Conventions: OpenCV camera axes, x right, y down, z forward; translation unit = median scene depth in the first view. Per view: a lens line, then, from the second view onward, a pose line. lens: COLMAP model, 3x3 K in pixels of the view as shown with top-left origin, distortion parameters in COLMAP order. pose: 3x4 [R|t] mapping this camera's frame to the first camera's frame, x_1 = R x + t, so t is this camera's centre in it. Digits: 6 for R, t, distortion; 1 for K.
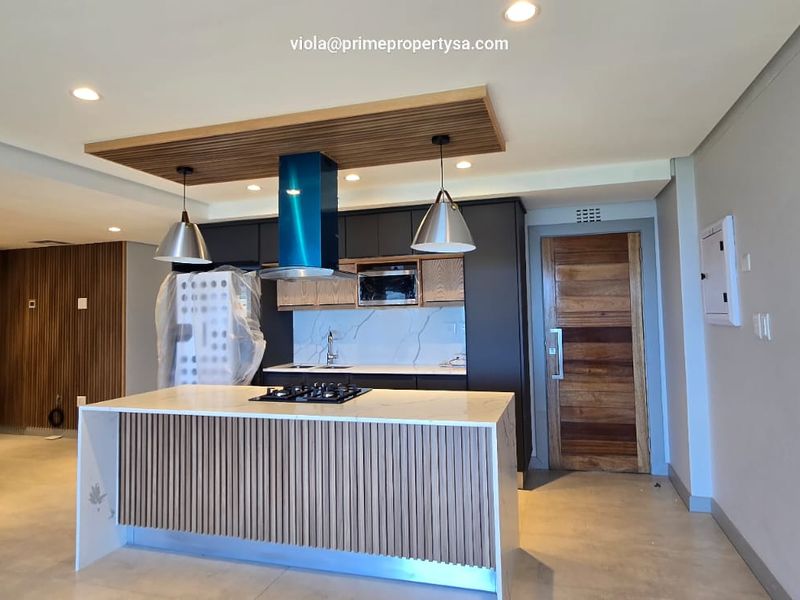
lens RADIAL K [[538.5, 0, 384.6], [0, 538.5, 282.2], [0, 0, 1]] dist [0.006711, 0.003903]
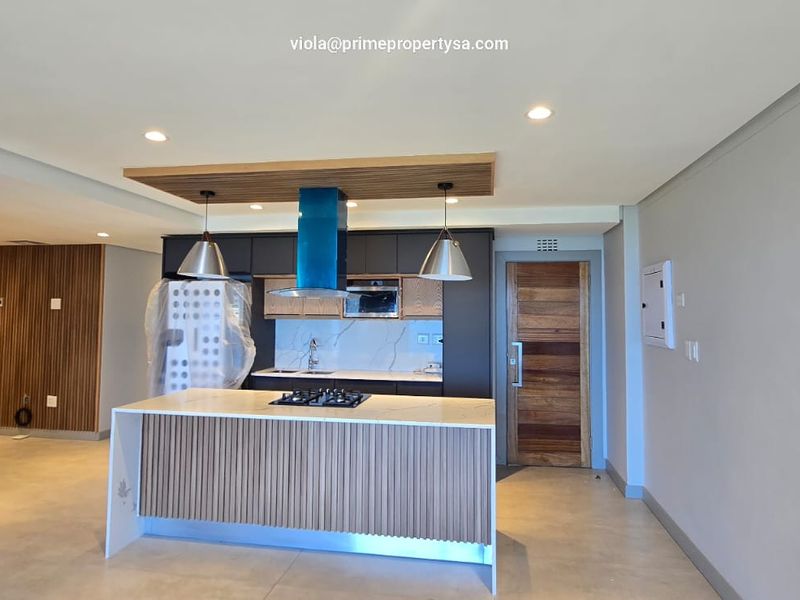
lens RADIAL K [[538.5, 0, 385.2], [0, 538.5, 281.5], [0, 0, 1]] dist [0.006711, 0.003903]
pose [[0.991516, 0.036333, 0.124803, -0.108185], [-0.036193, 0.999339, -0.003389, -0.029331], [-0.124843, -0.001157, 0.992176, -0.104255]]
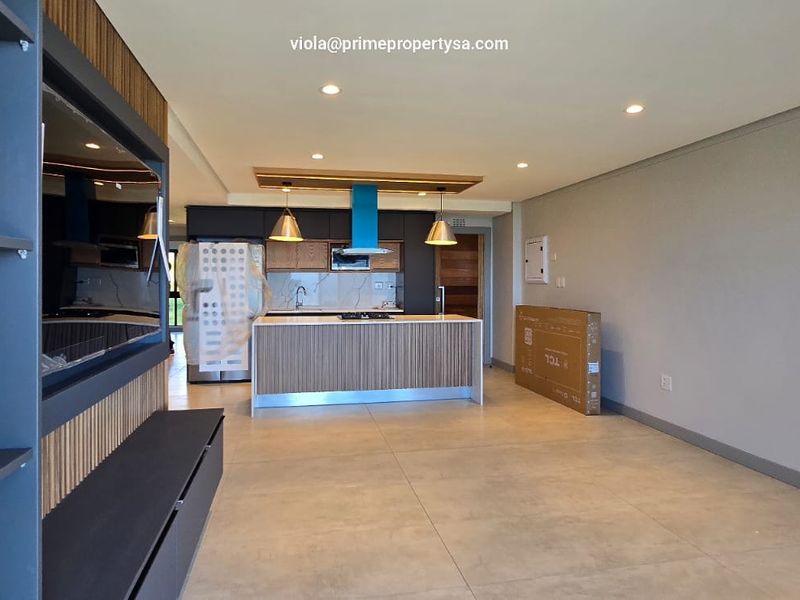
lens RADIAL K [[538.5, 0, 390.5], [0, 538.5, 278.9], [0, 0, 1]] dist [0.006711, 0.003903]
pose [[0.875430, 0.024224, 0.482738, -0.672470], [-0.045622, 0.998426, 0.032634, 0.011531], [-0.481188, -0.050593, 0.875157, -0.453109]]
